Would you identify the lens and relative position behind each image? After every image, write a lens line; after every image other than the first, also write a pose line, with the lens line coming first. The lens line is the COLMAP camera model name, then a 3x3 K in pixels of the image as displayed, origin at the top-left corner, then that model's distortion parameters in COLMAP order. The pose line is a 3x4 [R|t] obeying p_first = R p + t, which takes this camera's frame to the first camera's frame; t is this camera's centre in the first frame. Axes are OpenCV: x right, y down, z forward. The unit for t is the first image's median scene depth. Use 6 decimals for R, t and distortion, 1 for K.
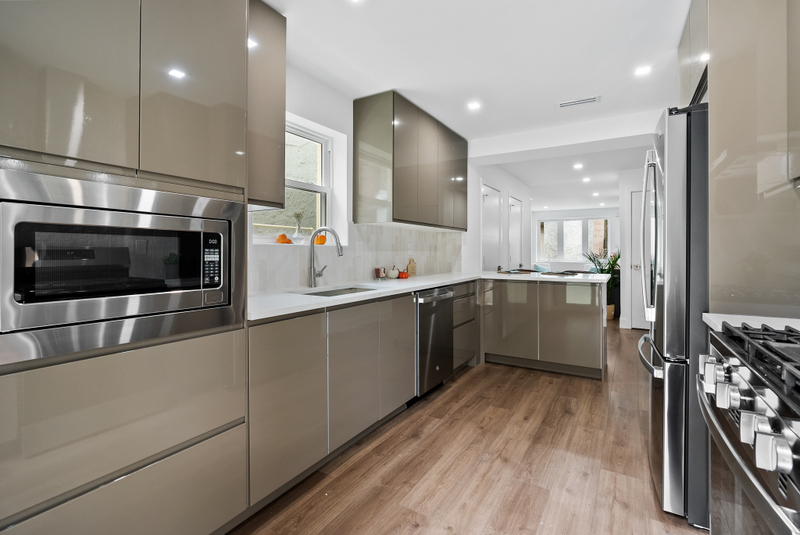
lens RADIAL K [[367.8, 0, 409.7], [0, 367.8, 249.6], [0, 0, 1]] dist [-0.010977, 0.004996]
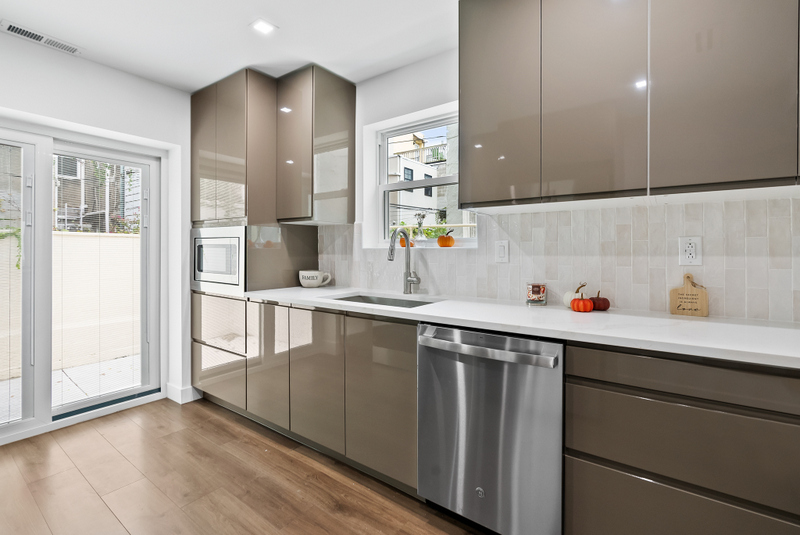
lens RADIAL K [[367.8, 0, 401.1], [0, 367.8, 251.8], [0, 0, 1]] dist [-0.010977, 0.004996]
pose [[-0.093001, 0.001638, -0.995665, 0.648474], [0.004324, 0.999990, 0.001241, -0.003614], [0.995657, -0.004189, -0.093007, 1.055945]]
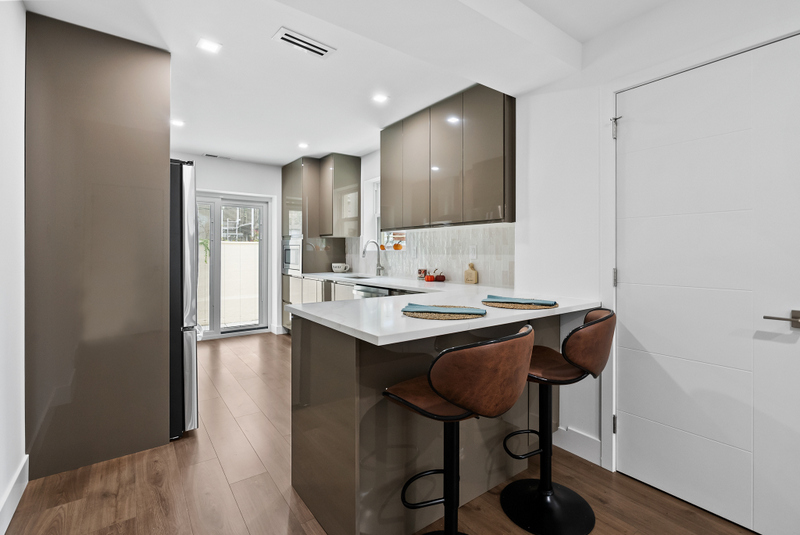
lens RADIAL K [[367.8, 0, 400.5], [0, 367.8, 251.3], [0, 0, 1]] dist [-0.010977, 0.004996]
pose [[-0.387580, -0.001016, -0.921836, 1.217552], [0.005562, 0.999979, -0.003440, -0.001956], [0.921819, -0.006460, -0.387566, 1.704961]]
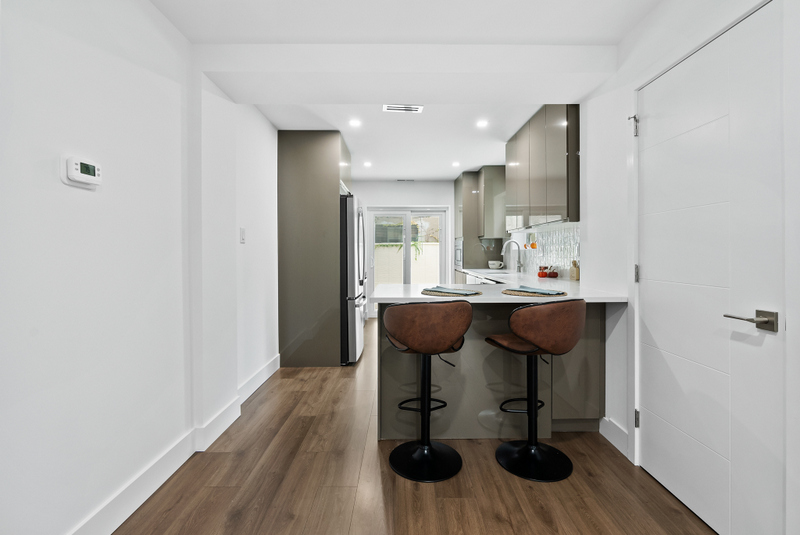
lens RADIAL K [[367.8, 0, 401.9], [0, 367.8, 252.0], [0, 0, 1]] dist [-0.010977, 0.004996]
pose [[-0.858662, 0.004788, -0.512520, 1.160780], [0.009245, 0.999938, -0.006147, 0.006923], [0.512459, -0.010016, -0.858654, 2.228670]]
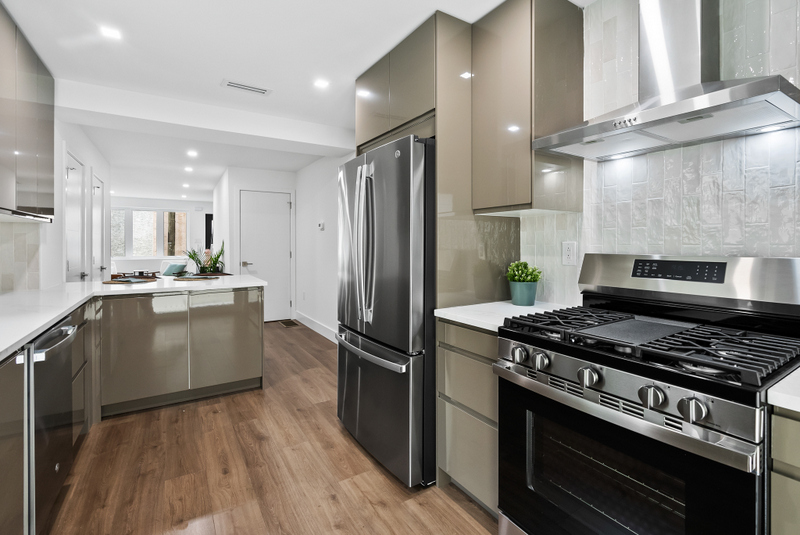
lens RADIAL K [[367.8, 0, 400.0], [0, 367.8, 245.1], [0, 0, 1]] dist [-0.010977, 0.004996]
pose [[0.458755, -0.000689, 0.888562, -0.196233], [-0.006441, 0.999971, 0.004101, -0.026995], [-0.888539, -0.007605, 0.458738, 0.299475]]
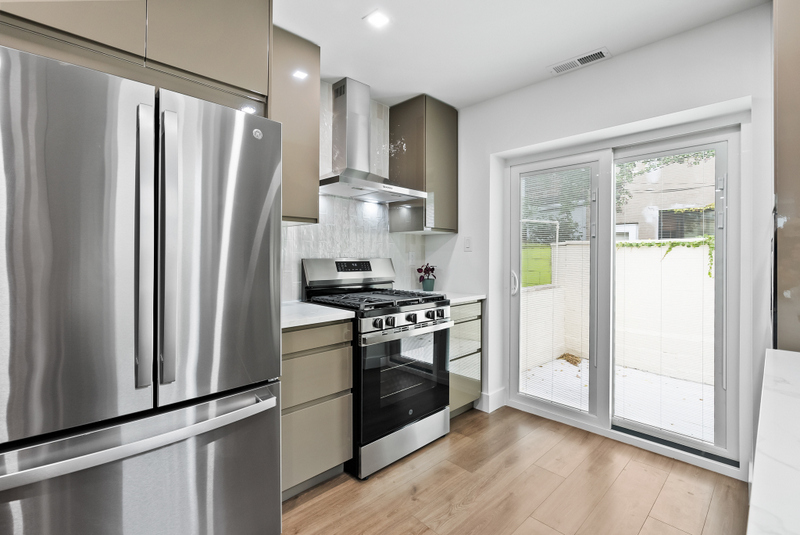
lens RADIAL K [[367.8, 0, 401.4], [0, 367.8, 259.6], [0, 0, 1]] dist [-0.010977, 0.004996]
pose [[-0.964526, -0.004472, 0.263951, 0.090979], [-0.002851, 0.999975, 0.006524, -0.015695], [-0.263974, 0.005540, -0.964514, 1.134846]]
